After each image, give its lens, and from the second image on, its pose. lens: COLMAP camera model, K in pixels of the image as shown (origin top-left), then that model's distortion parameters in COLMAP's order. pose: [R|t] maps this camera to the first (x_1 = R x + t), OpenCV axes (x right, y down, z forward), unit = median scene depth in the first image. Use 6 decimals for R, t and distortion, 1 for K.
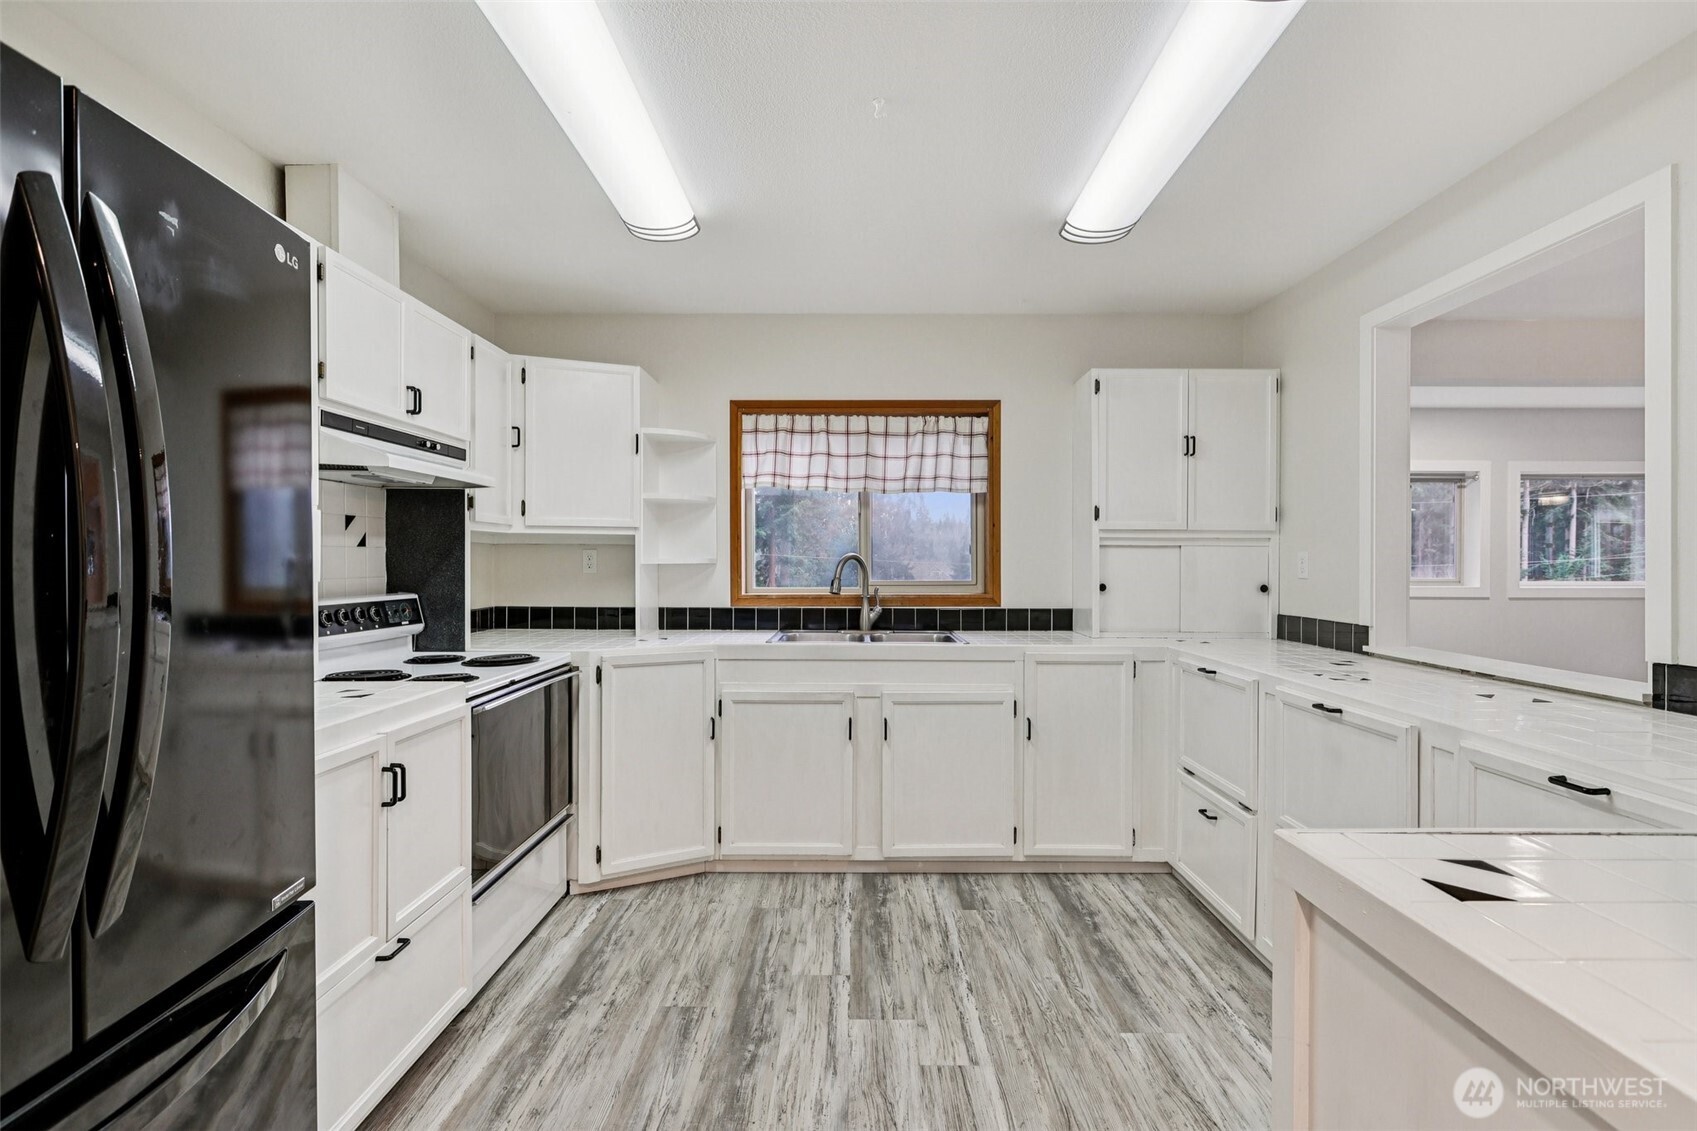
lens RADIAL K [[751.6, 0, 854.2], [0, 751.6, 569.0], [0, 0, 1]] dist [-0.001890, 0.000586]
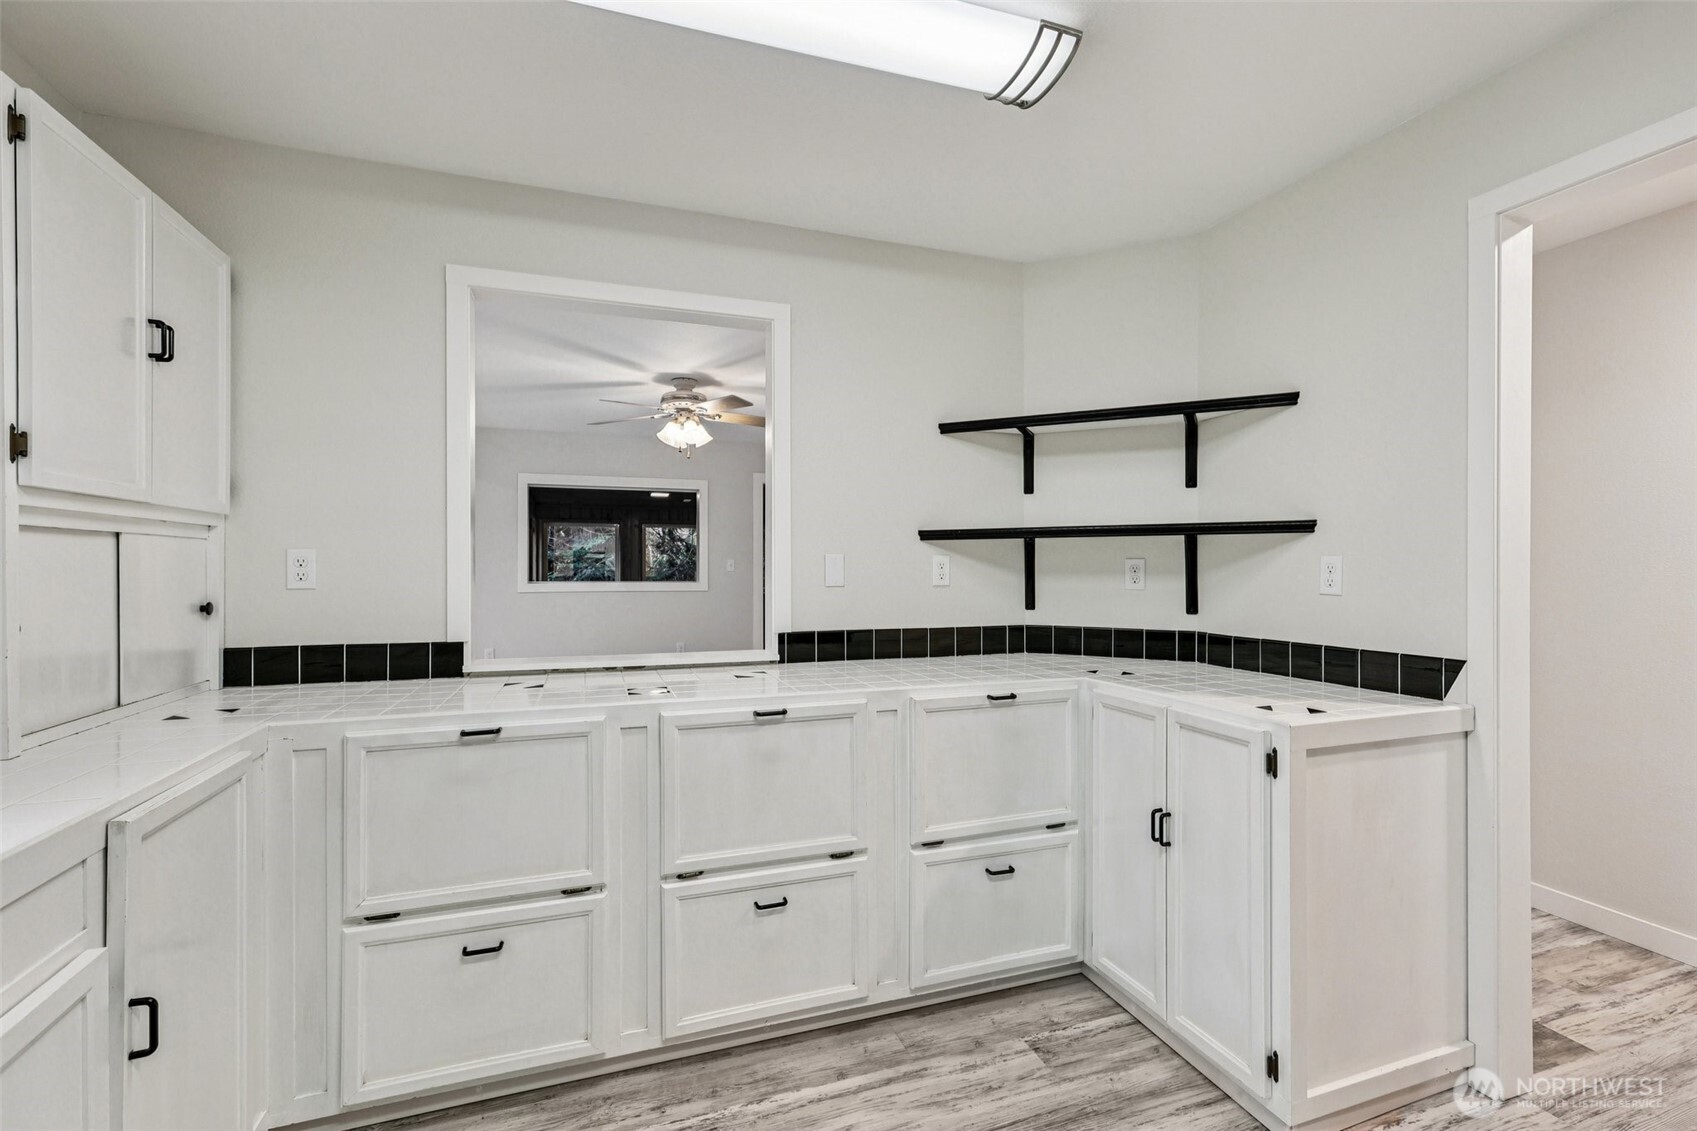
lens RADIAL K [[756.3, 0, 864.1], [0, 756.3, 566.7], [0, 0, 1]] dist [0.000241, 0.000594]
pose [[-0.358946, -0.008514, 0.933319, -0.212688], [0.000314, 0.999957, 0.009243, -0.012776], [-0.933358, 0.003610, -0.358928, 0.715952]]
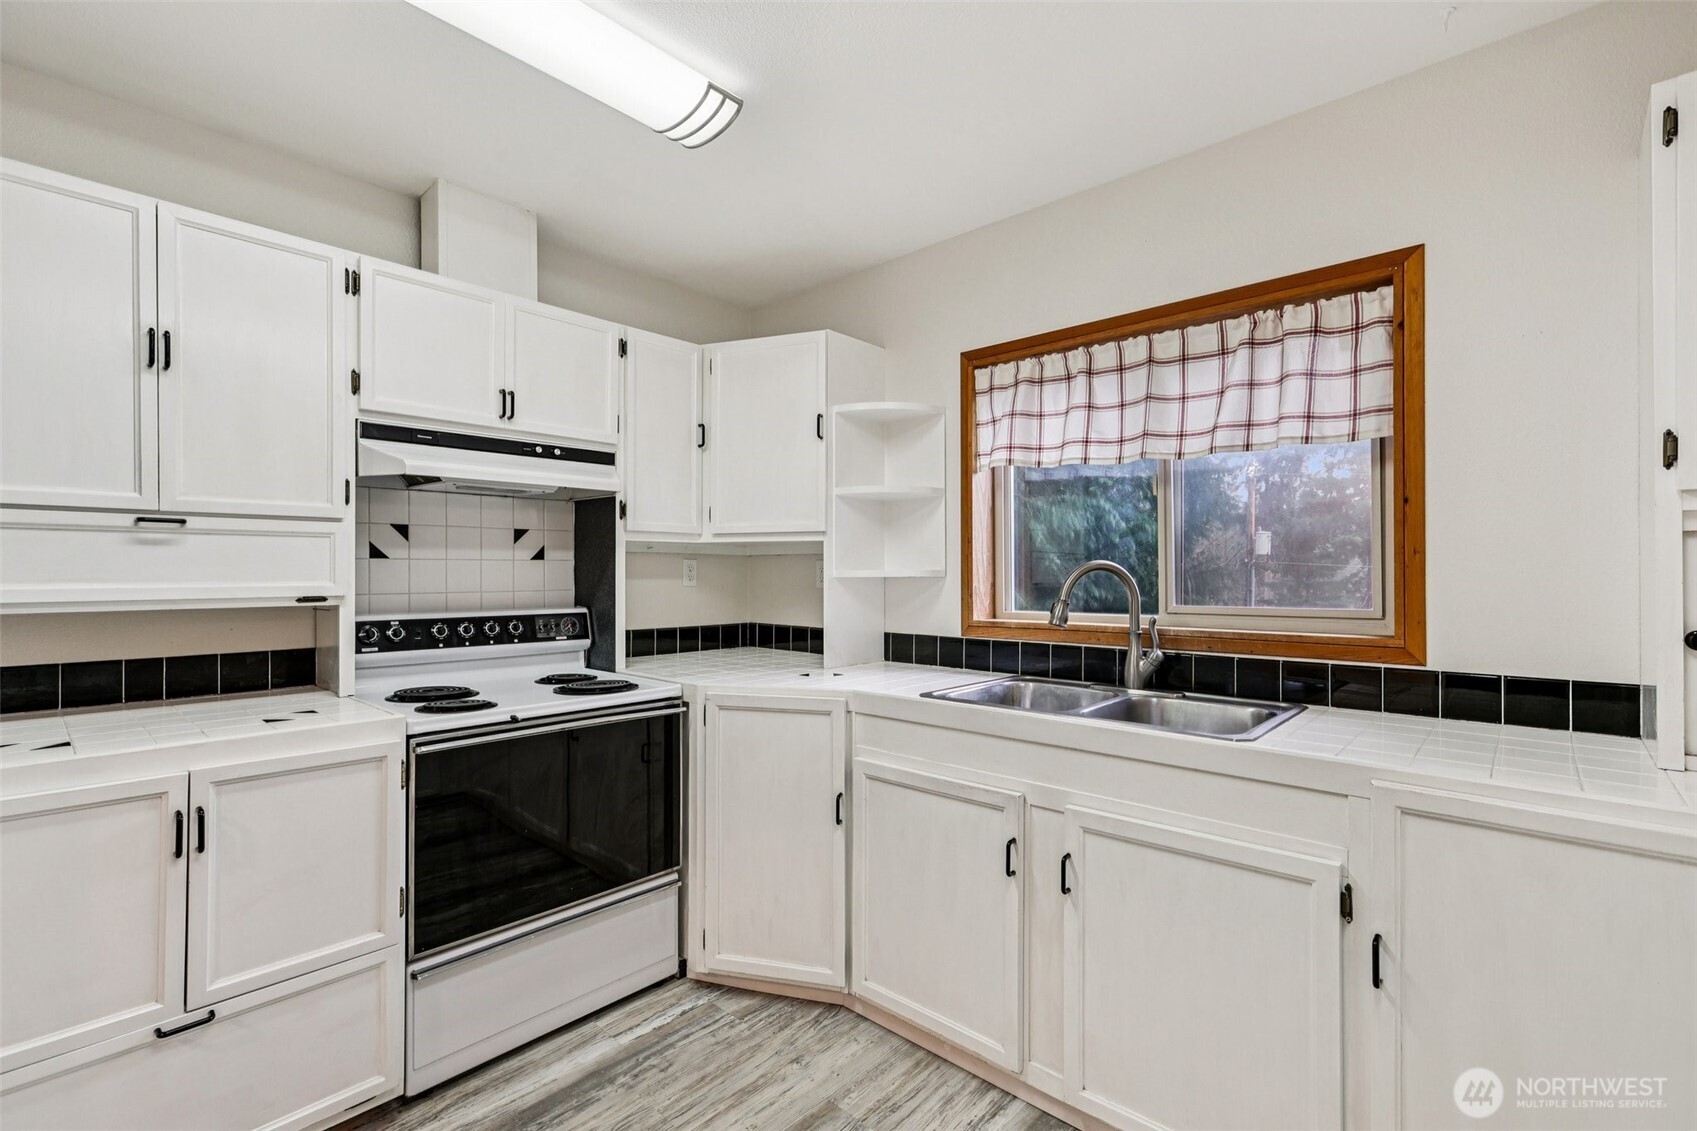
lens RADIAL K [[751.6, 0, 854.2], [0, 751.6, 569.0], [0, 0, 1]] dist [-0.001890, 0.000586]
pose [[0.744580, -0.005122, -0.667513, 0.265011], [-0.005280, 0.999894, -0.013562, -0.004602], [0.667512, 0.013622, 0.744474, 0.423159]]
